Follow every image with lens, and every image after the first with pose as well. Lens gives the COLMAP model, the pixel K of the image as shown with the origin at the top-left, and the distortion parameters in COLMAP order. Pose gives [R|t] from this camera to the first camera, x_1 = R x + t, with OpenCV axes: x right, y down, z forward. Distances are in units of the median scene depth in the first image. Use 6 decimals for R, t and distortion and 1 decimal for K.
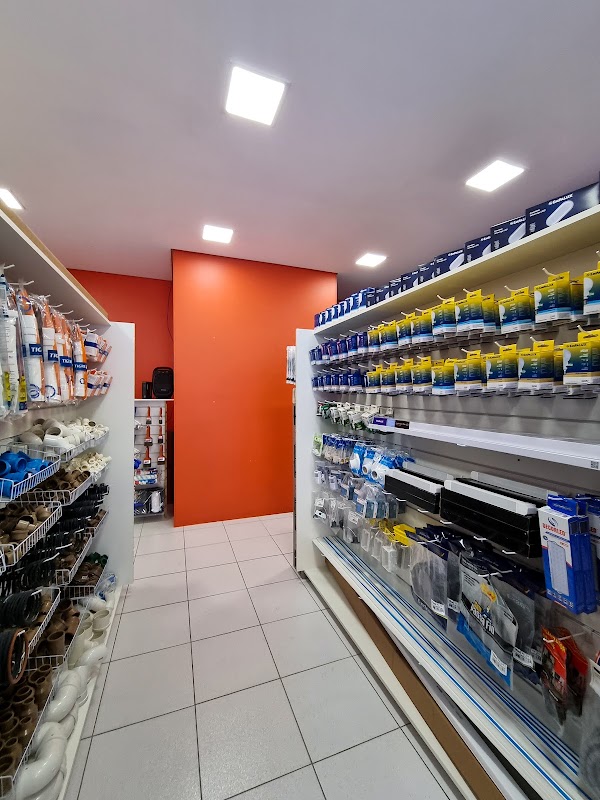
lens RADIAL K [[324.9, 0, 300.0], [0, 324.9, 400.0], [0, 0, 1]] dist [-0.004007, -0.000289]
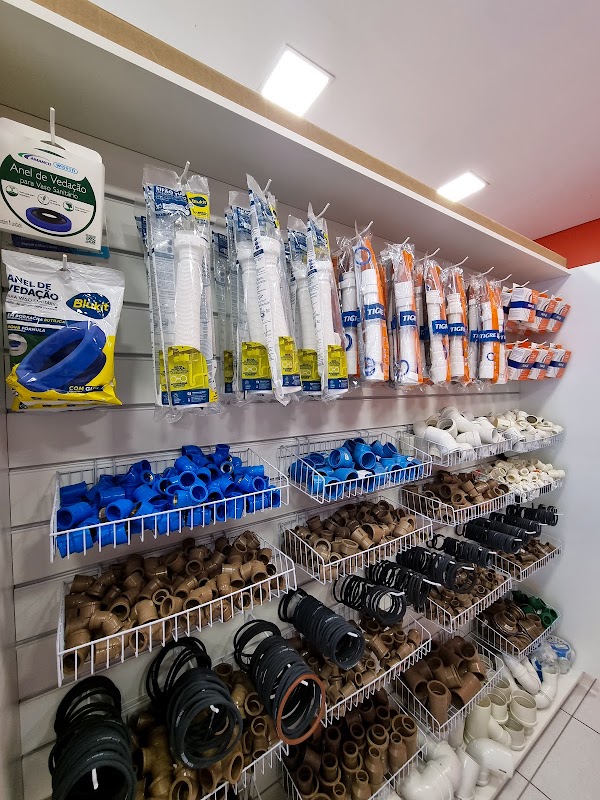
lens RADIAL K [[324.9, 0, 300.0], [0, 324.9, 400.0], [0, 0, 1]] dist [-0.004007, -0.000289]
pose [[0.219027, 0.016513, -0.975579, -0.059032], [-0.002354, 0.999863, 0.016395, 0.020804], [0.975716, -0.001295, 0.219036, 0.358849]]
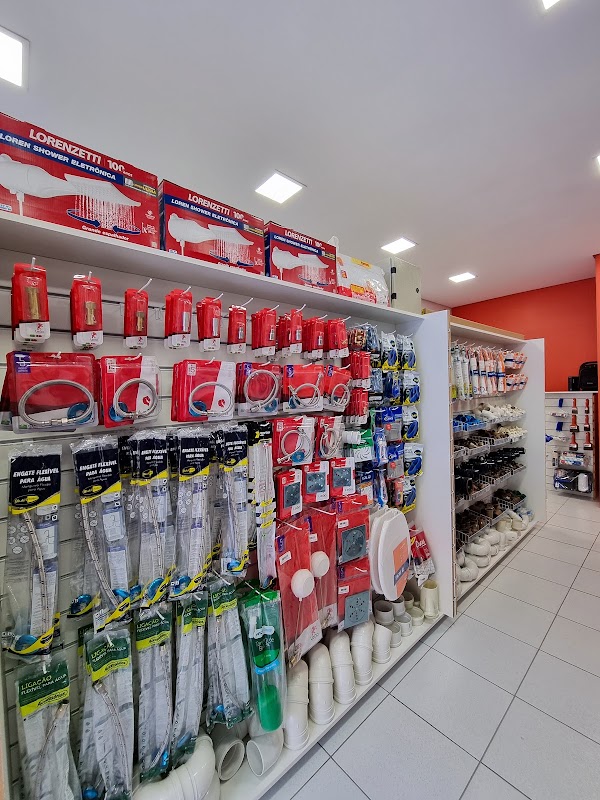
lens RADIAL K [[324.9, 0, 300.0], [0, 324.9, 400.0], [0, 0, 1]] dist [-0.004007, -0.000289]
pose [[0.331384, 0.000269, -0.943496, 0.545727], [0.017175, 0.999833, 0.006318, 0.006522], [0.943340, -0.018298, 0.331324, -0.549473]]
